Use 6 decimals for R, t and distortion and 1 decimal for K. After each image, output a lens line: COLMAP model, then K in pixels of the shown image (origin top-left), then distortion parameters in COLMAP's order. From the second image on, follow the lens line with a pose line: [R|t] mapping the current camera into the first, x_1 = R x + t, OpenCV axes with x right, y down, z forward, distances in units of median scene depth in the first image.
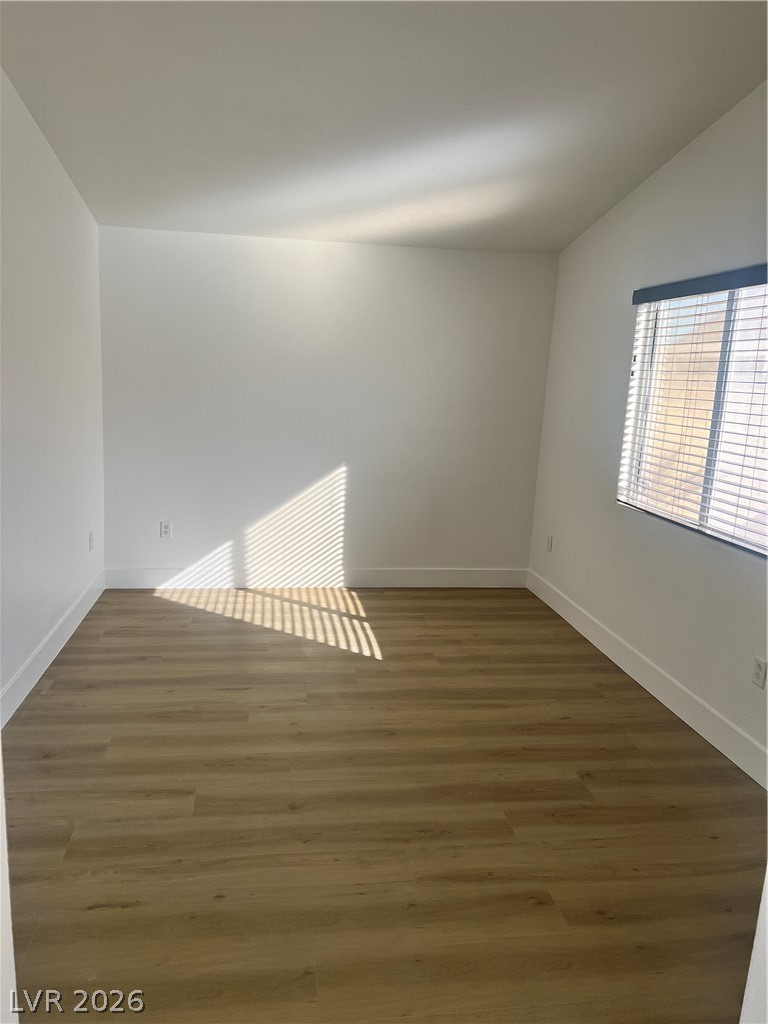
lens RADIAL K [[756.9, 0, 383.1], [0, 756.9, 521.9], [0, 0, 1]] dist [0.073112, -0.105474]
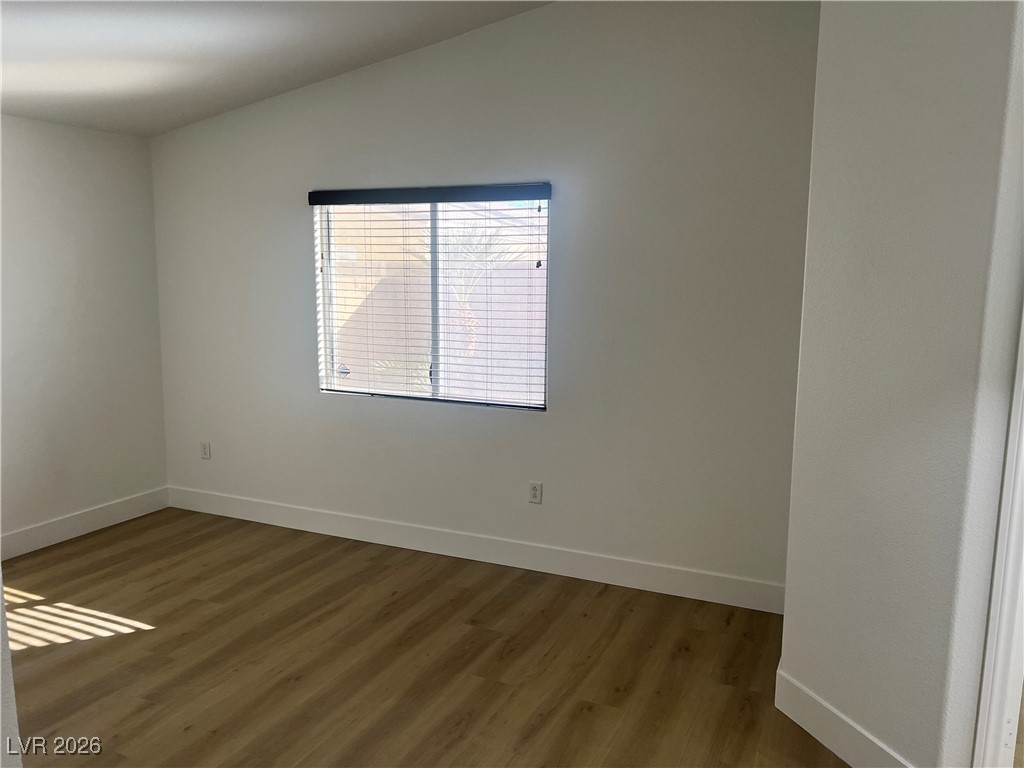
lens RADIAL K [[762.8, 0, 516.9], [0, 762.8, 378.7], [0, 0, 1]] dist [0.089823, -0.100363]
pose [[0.538767, -0.144787, 0.829920, -0.457660], [0.172773, 0.983171, 0.059362, -0.063776], [-0.824548, 0.111406, 0.554715, 0.201948]]
